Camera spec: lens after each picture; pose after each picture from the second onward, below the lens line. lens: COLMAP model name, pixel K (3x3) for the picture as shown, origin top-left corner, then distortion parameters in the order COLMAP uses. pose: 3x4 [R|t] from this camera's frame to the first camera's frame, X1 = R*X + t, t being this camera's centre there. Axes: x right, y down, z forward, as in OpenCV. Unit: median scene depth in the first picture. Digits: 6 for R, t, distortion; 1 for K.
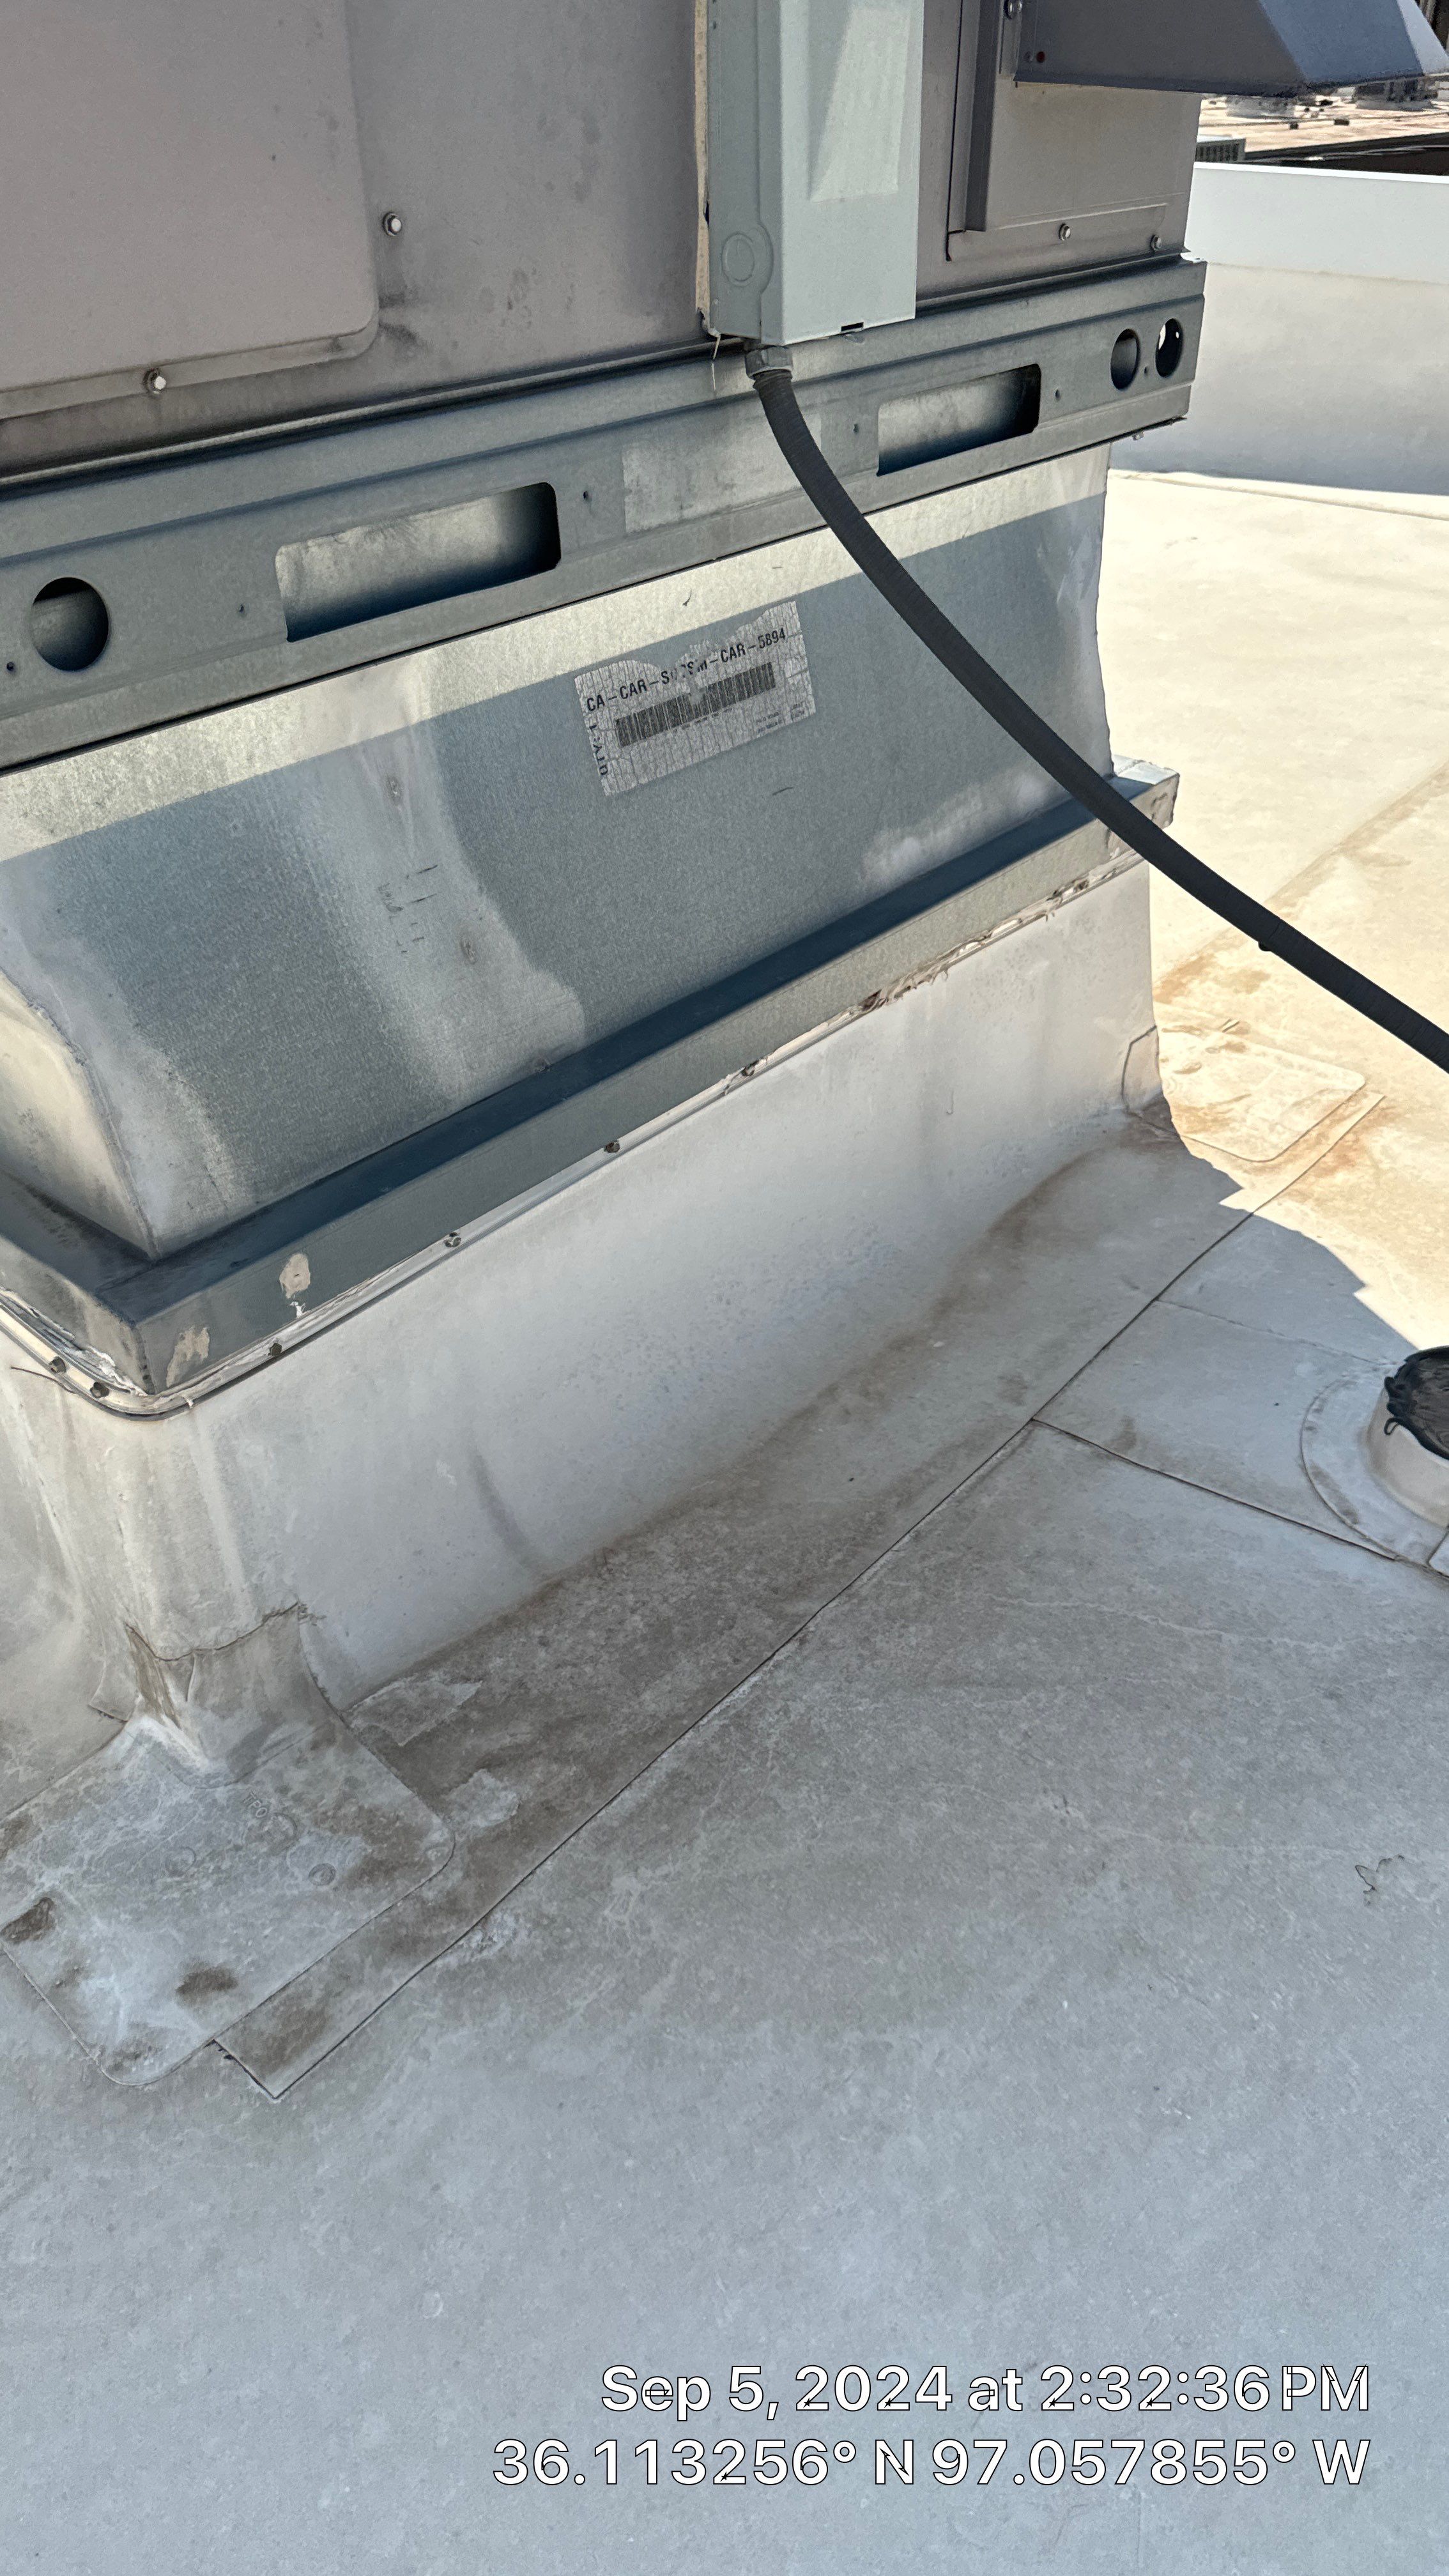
lens RADIAL K [[1790.1, 0, 722.4], [0, 1790.1, 1272.2], [0, 0, 1]] dist [0.191336, -0.392641]
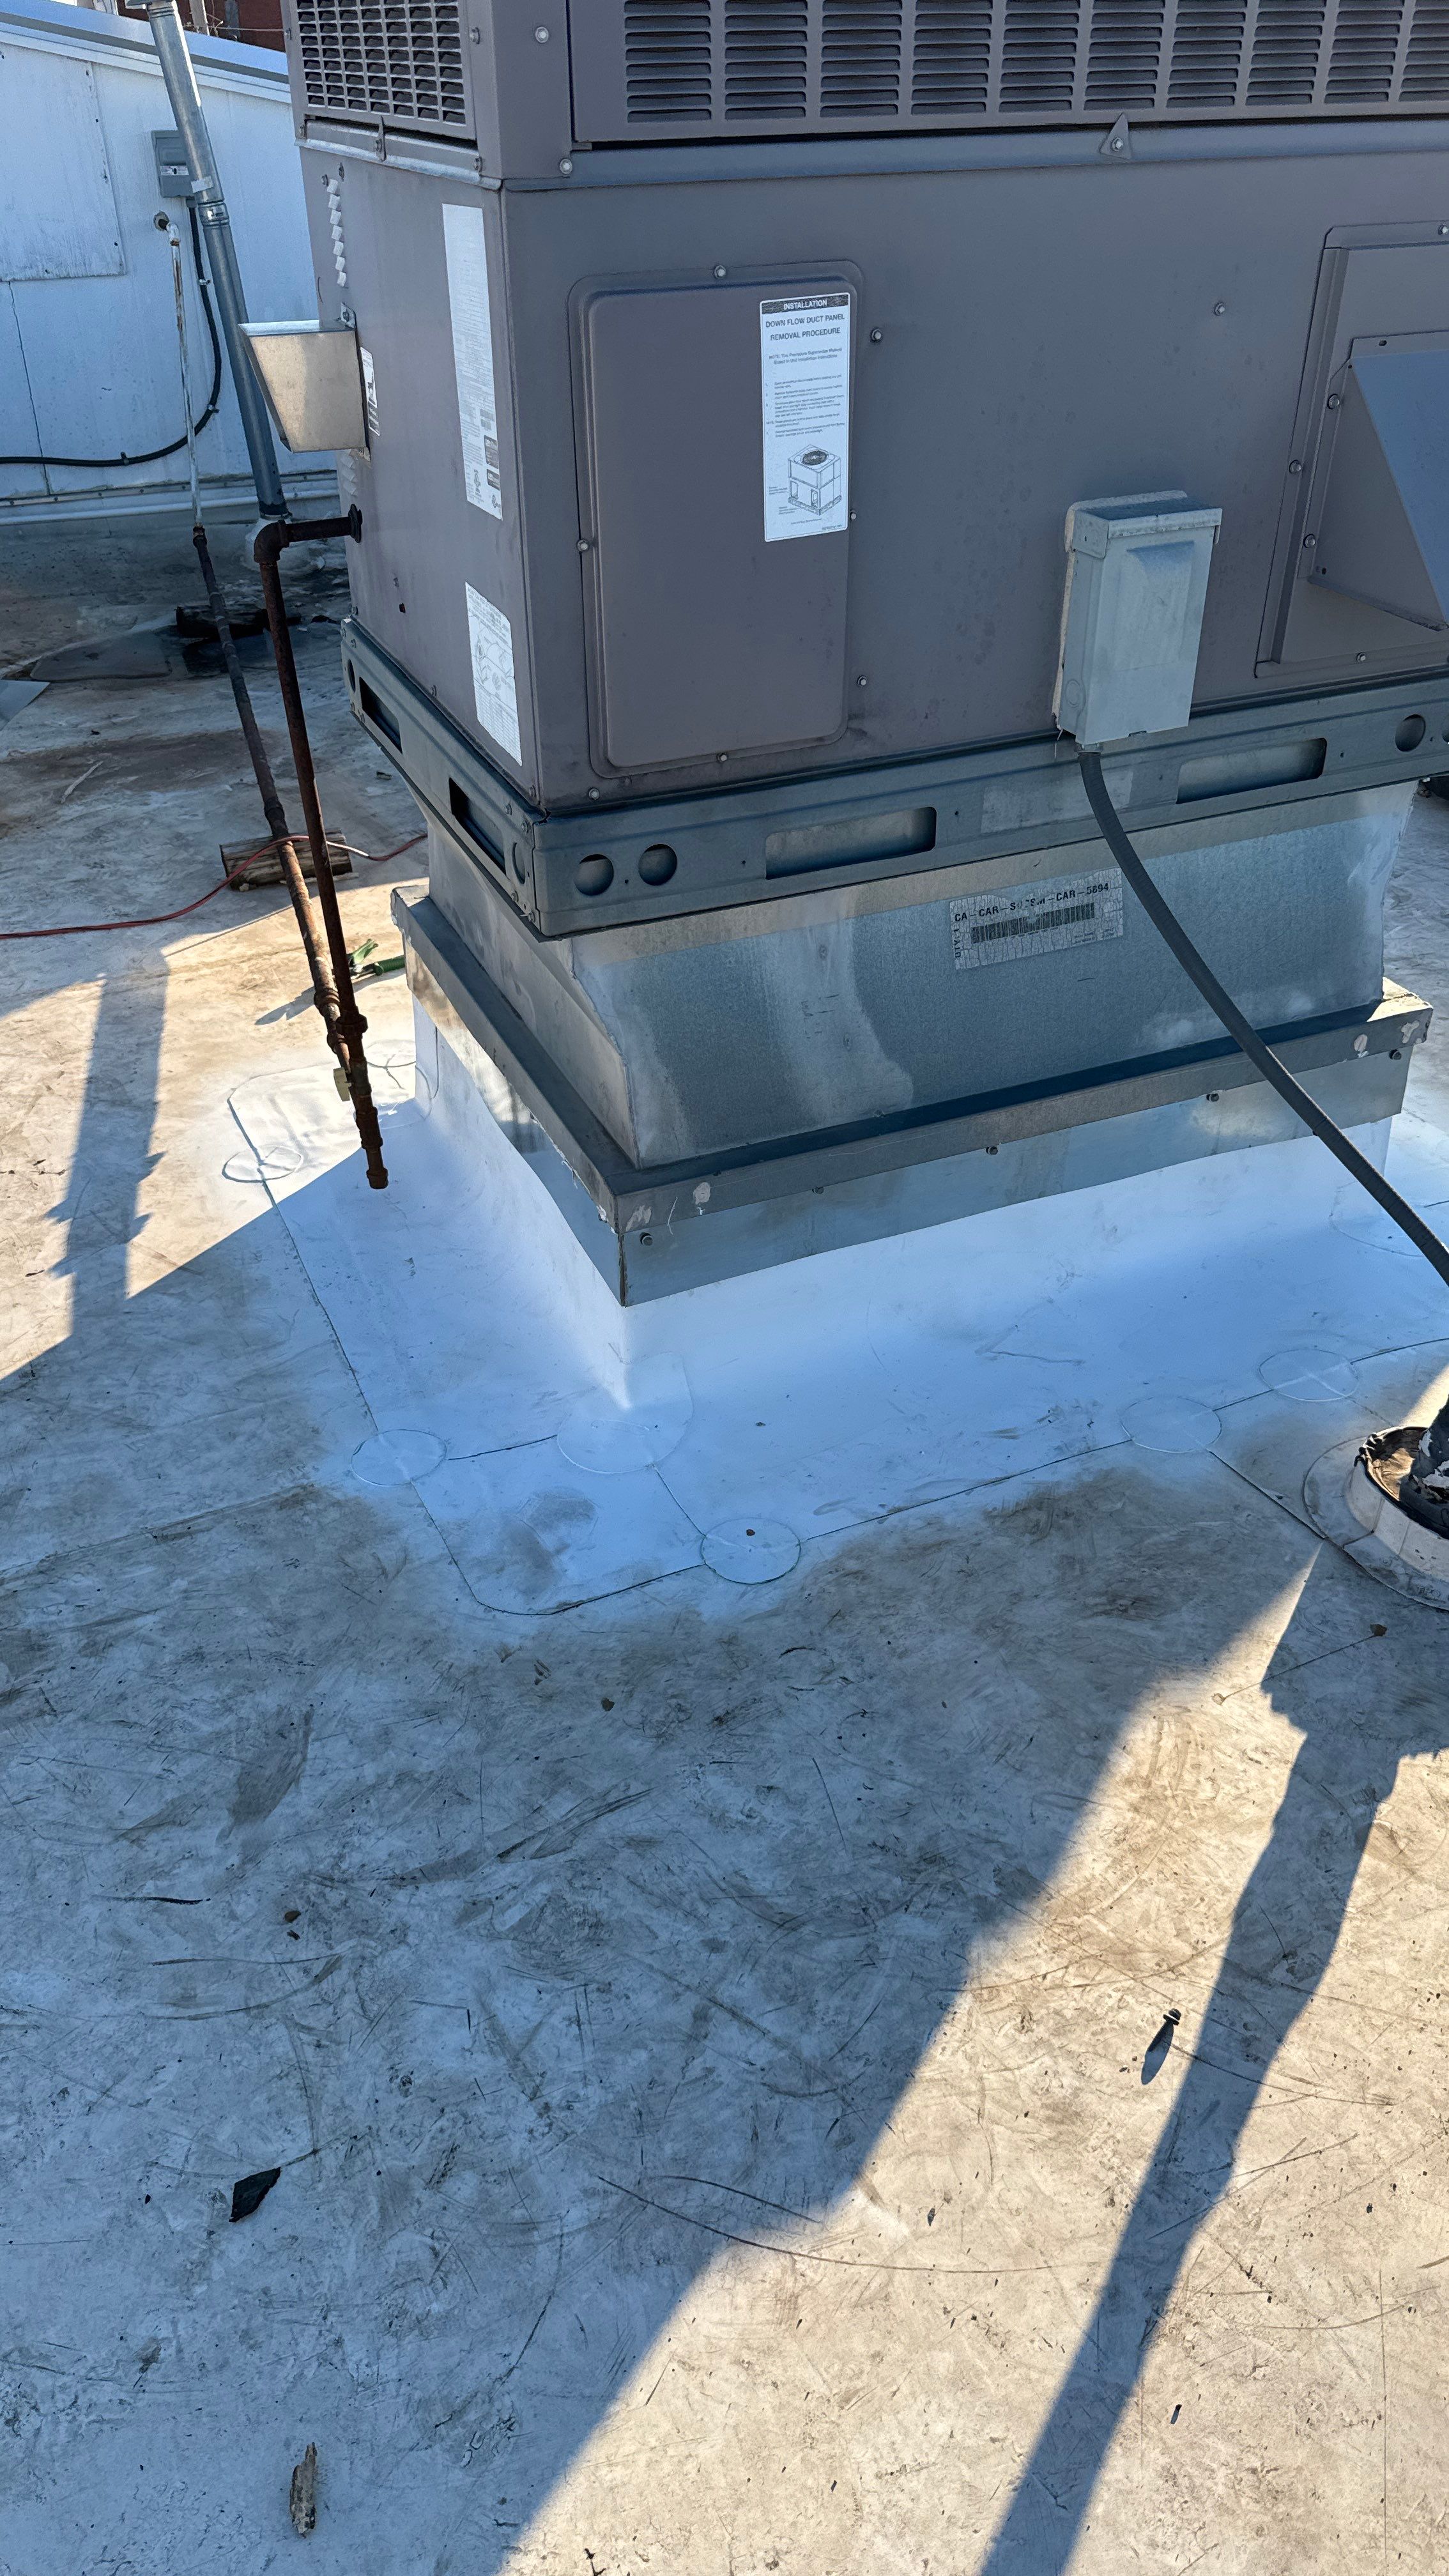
lens RADIAL K [[1790.1, 0, 722.4], [0, 1790.1, 1272.2], [0, 0, 1]] dist [0.191336, -0.392641]
pose [[0.899436, 0.239598, -0.365523, 0.453674], [-0.245455, 0.968908, 0.031127, 0.016534], [0.361616, 0.061723, 0.930282, -0.686286]]
